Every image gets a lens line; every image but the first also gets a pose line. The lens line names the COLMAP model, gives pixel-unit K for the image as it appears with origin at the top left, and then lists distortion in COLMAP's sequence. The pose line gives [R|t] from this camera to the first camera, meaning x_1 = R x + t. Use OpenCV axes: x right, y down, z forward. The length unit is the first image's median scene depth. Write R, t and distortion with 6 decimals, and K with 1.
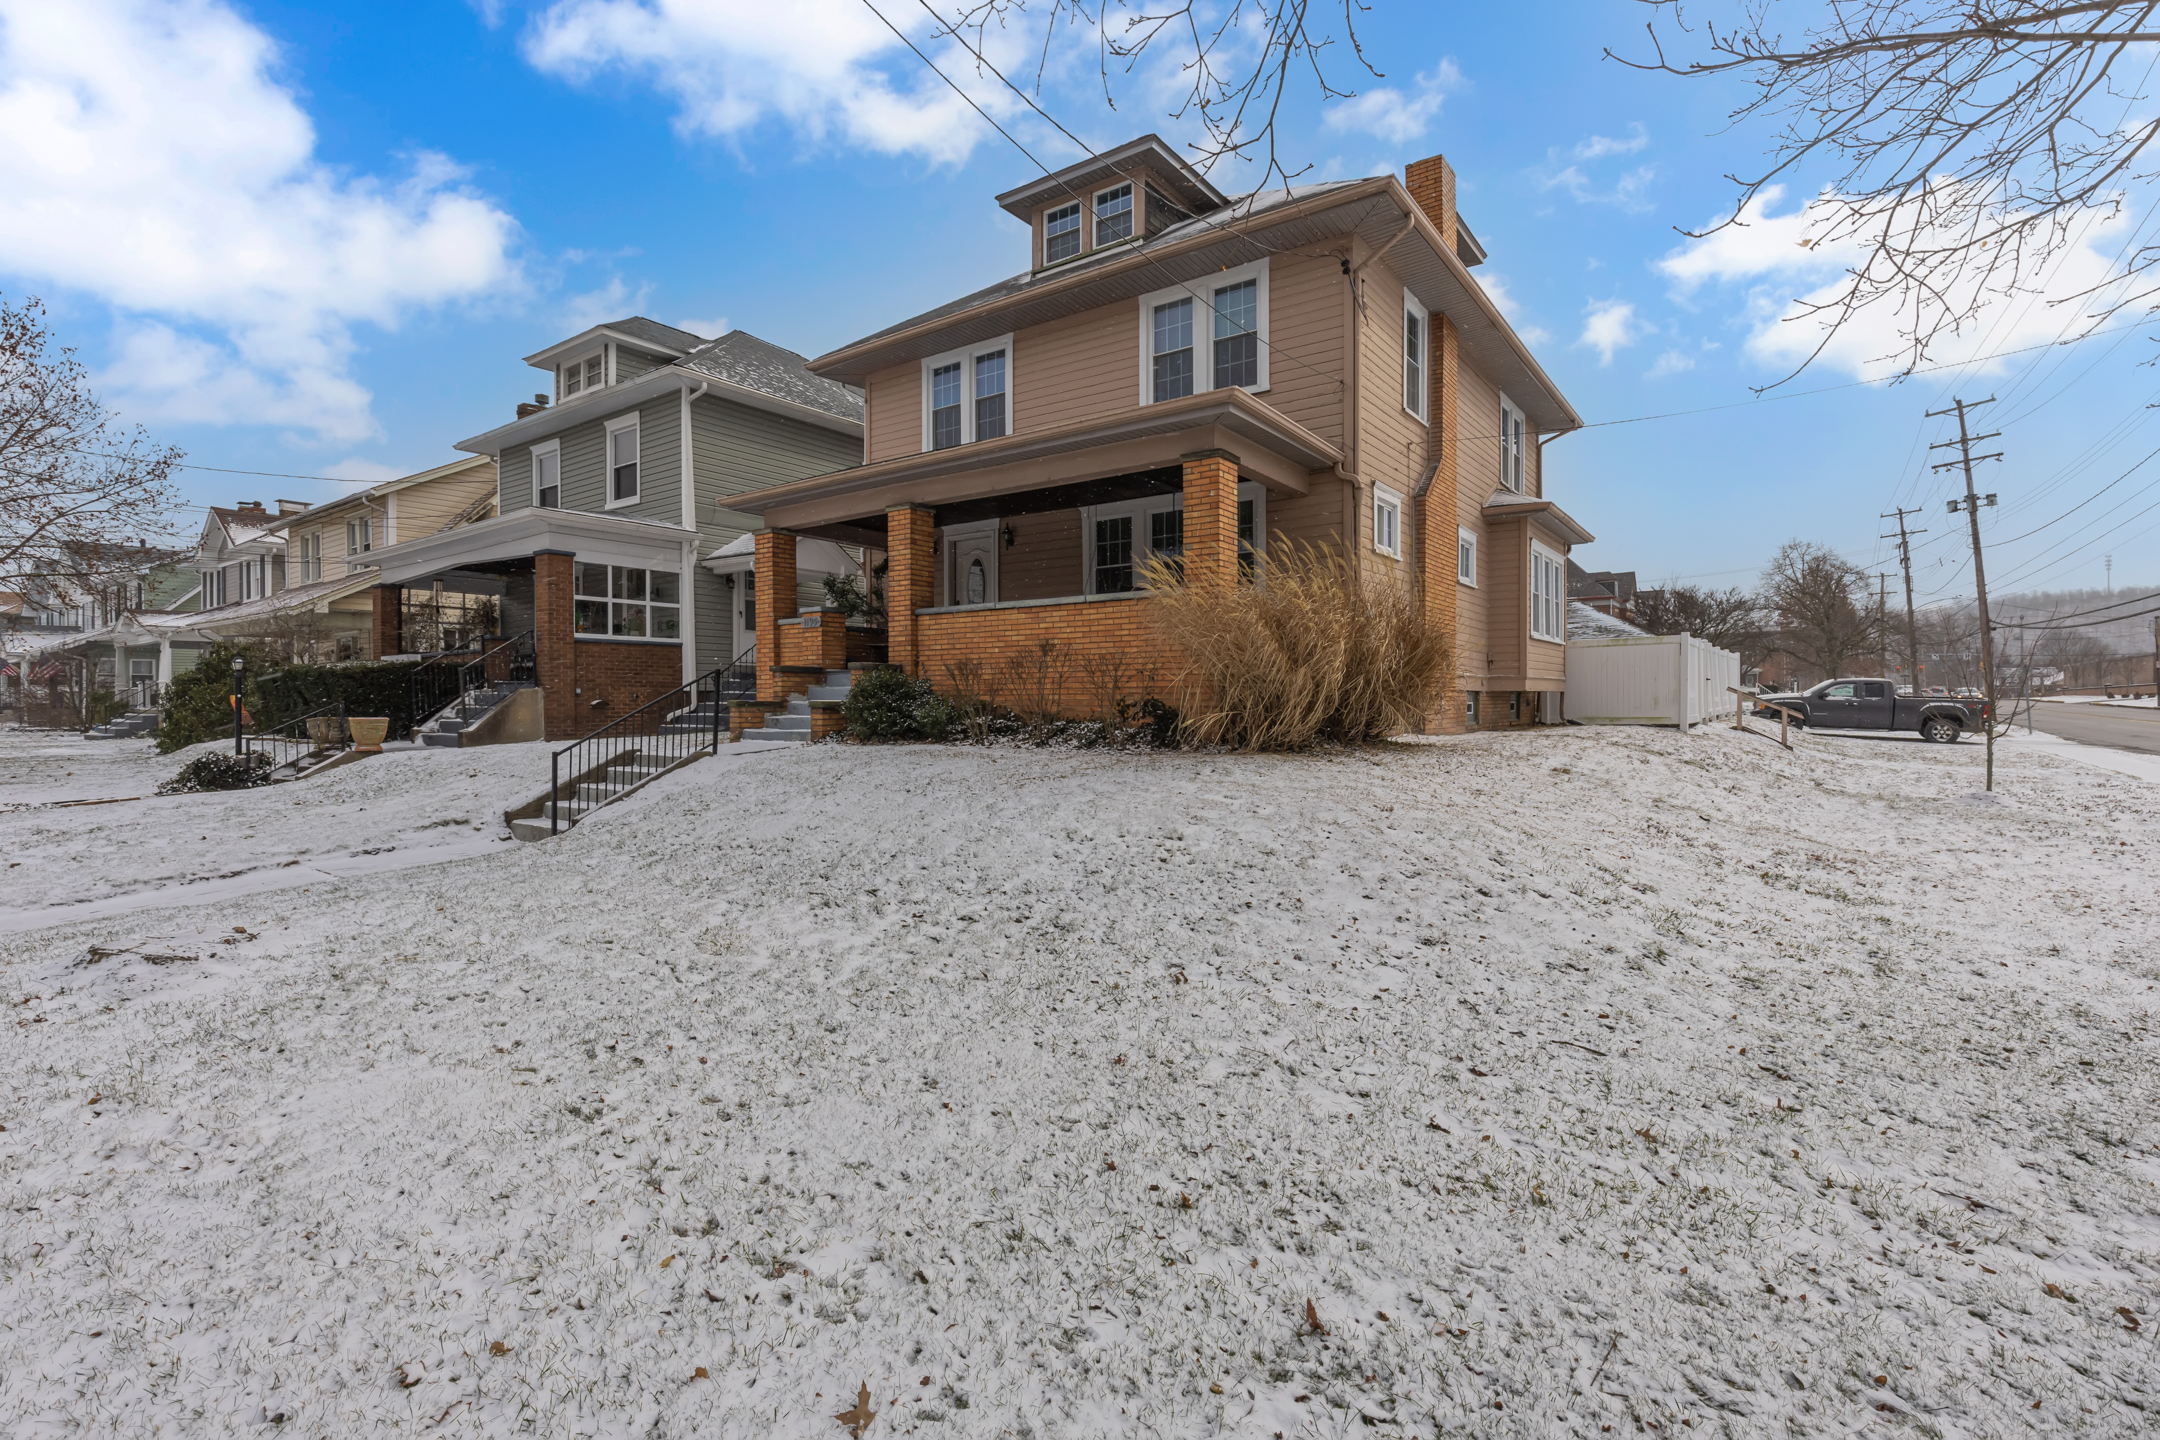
lens RADIAL K [[961.4, 0, 1078.7], [0, 961.4, 703.9], [0, 0, 1]] dist [0.001463, 0.000084]
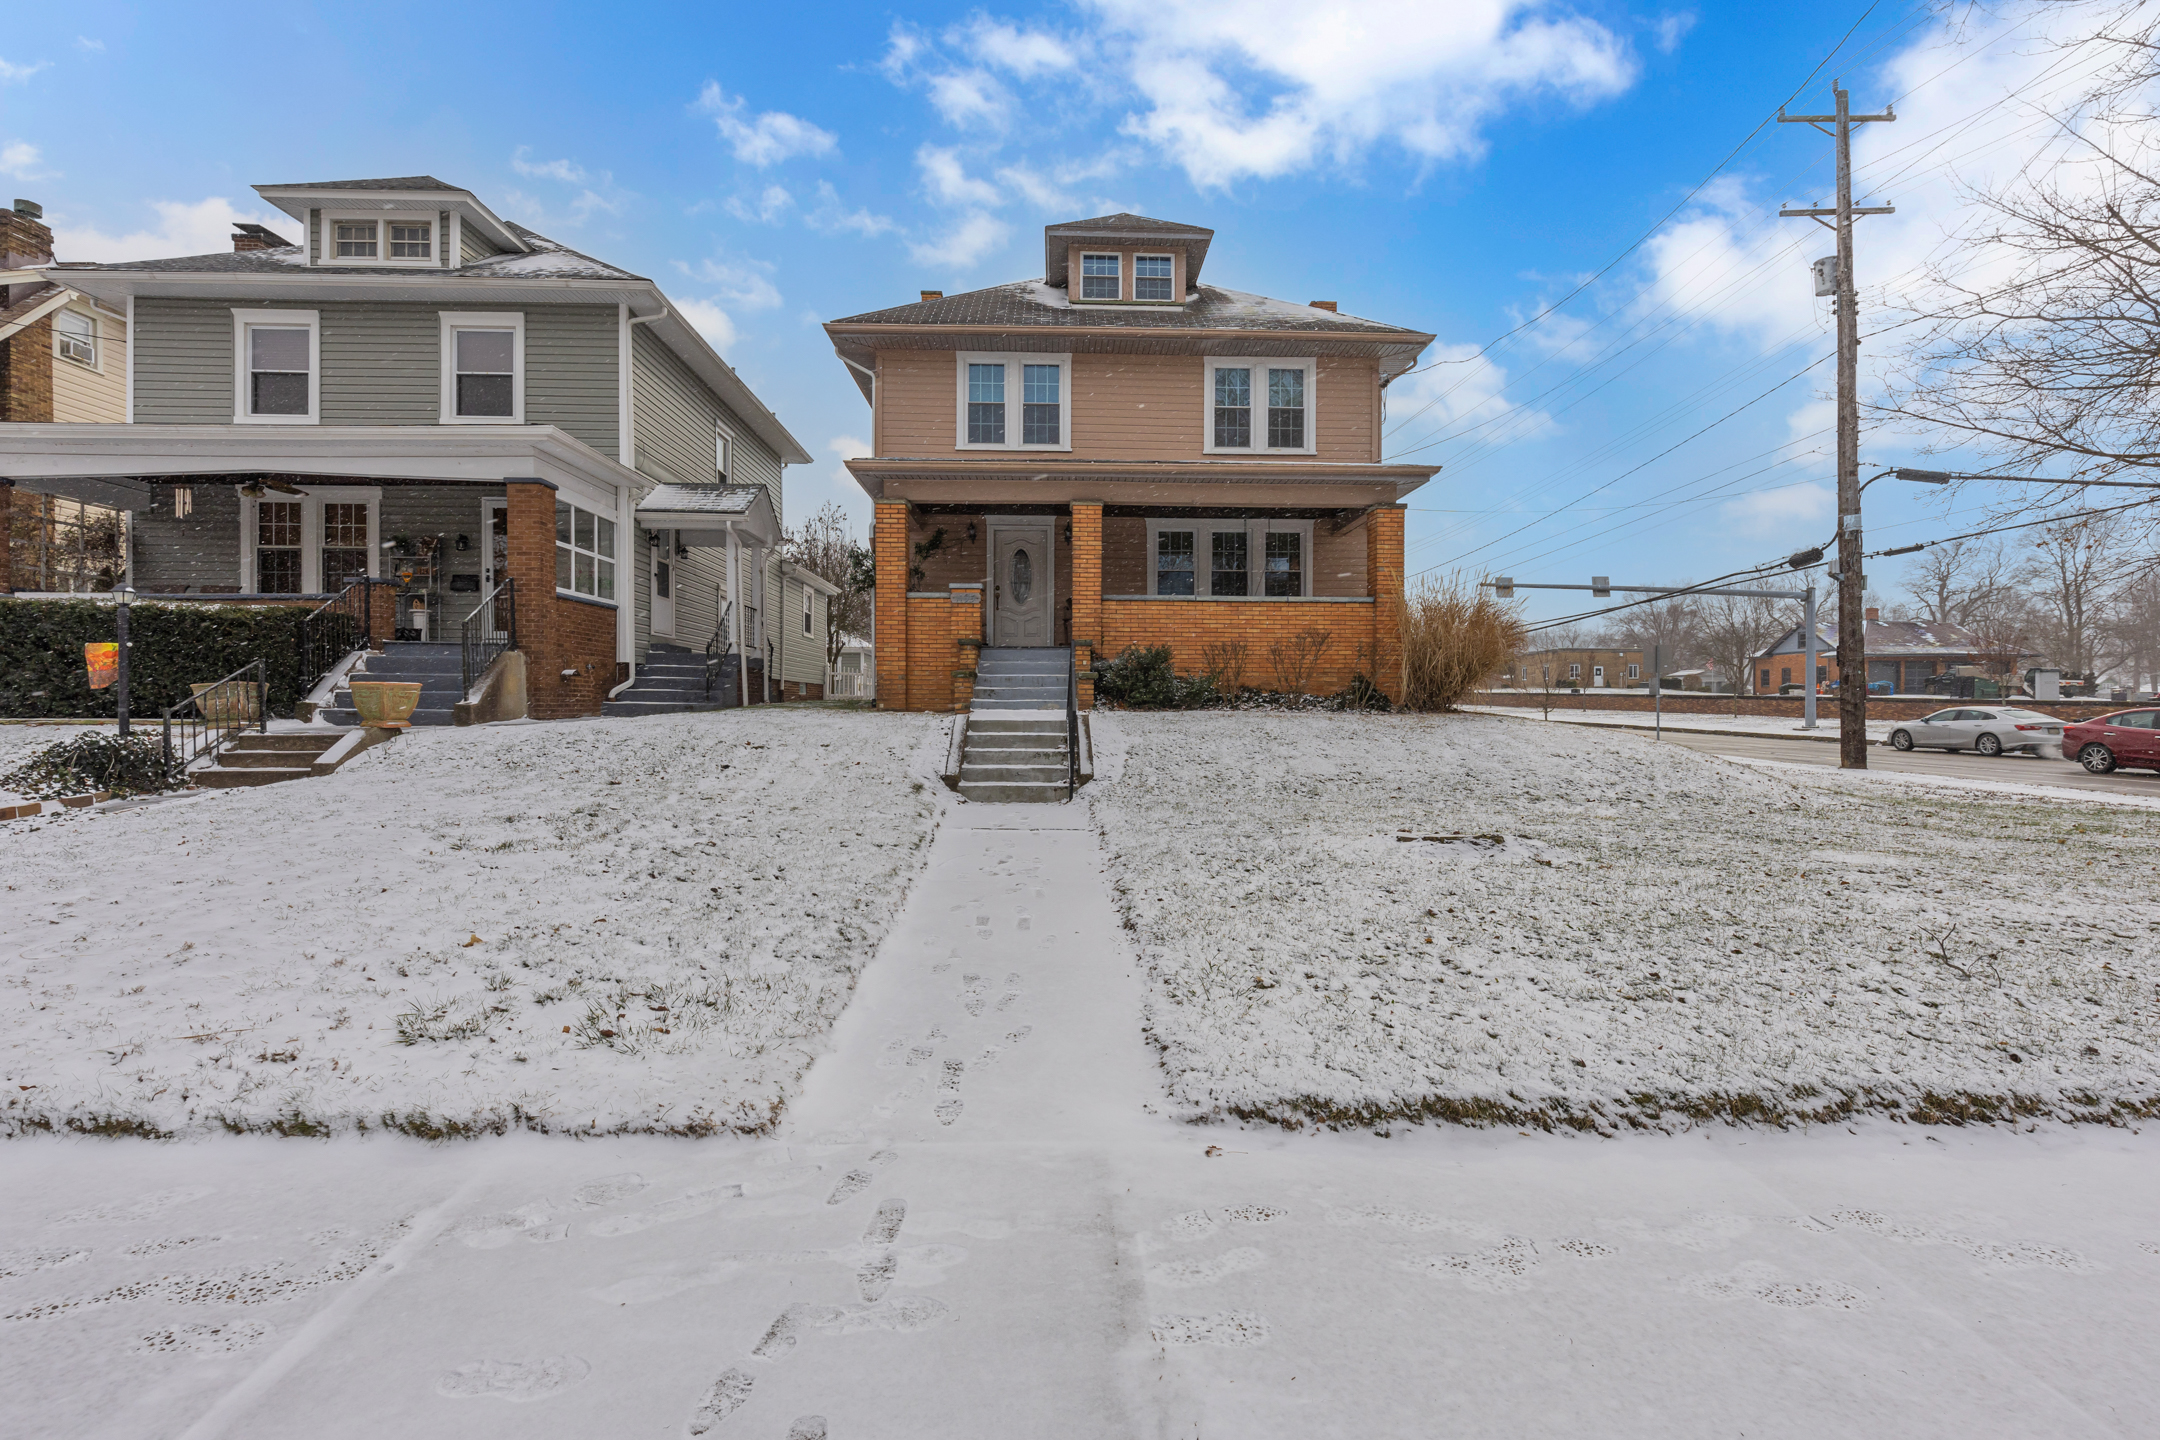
lens RADIAL K [[961.4, 0, 1076.0], [0, 961.4, 718.2], [0, 0, 1]] dist [0.001463, 0.000084]
pose [[0.790369, -0.000662, 0.612631, -0.730249], [-0.006986, 0.999925, 0.010094, 0.028992], [-0.612591, -0.012257, 0.790305, 0.097557]]
